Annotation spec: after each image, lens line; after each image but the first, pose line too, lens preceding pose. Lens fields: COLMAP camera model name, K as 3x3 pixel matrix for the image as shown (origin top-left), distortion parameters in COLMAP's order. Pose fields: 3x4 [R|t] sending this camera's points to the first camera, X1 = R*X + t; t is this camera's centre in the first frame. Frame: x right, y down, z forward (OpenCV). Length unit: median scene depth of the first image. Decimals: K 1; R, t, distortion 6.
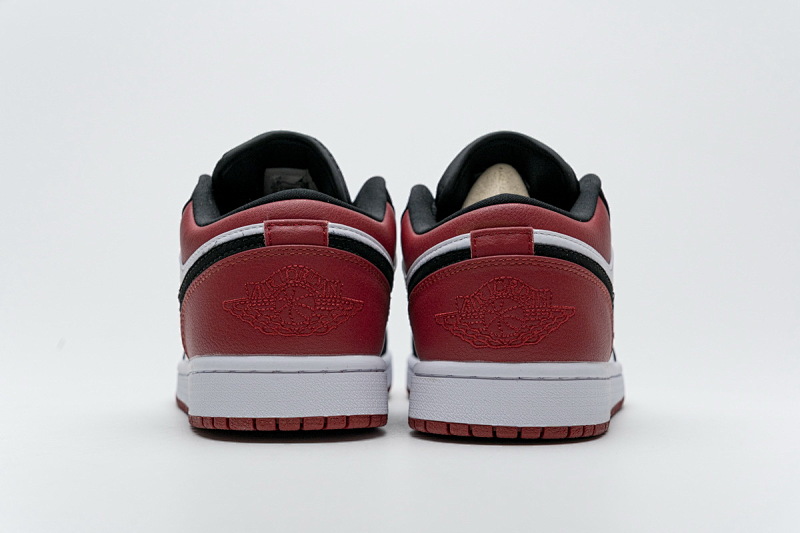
lens RADIAL K [[1704.7, 0, 401.1], [0, 1704.7, 266.1], [0, 0, 1]] dist [0.046737, 0.000000]
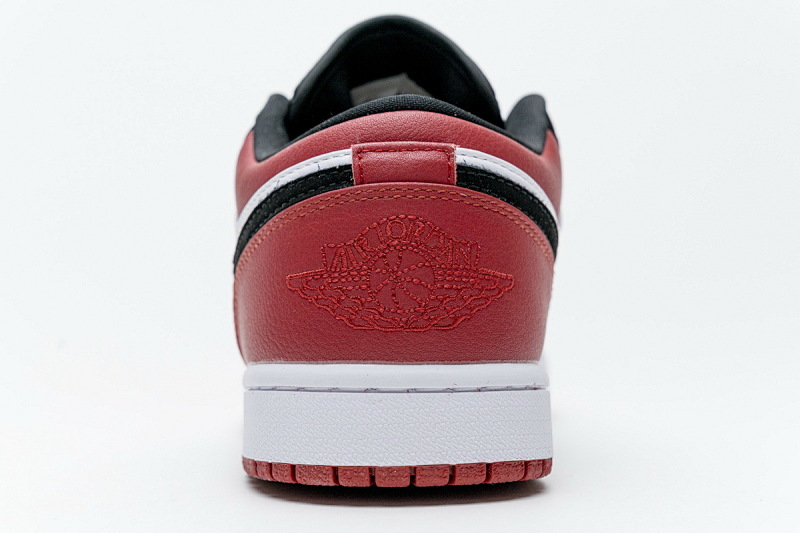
lens RADIAL K [[1312.0, 0, 399.1], [0, 1312.0, 265.2], [0, 0, 1]] dist [-0.000067, 0.000000]
pose [[0.995056, -0.004960, -0.099190, -0.016397], [0.003828, 0.999925, -0.011607, 0.022665], [0.099240, 0.011170, 0.995001, 0.529374]]
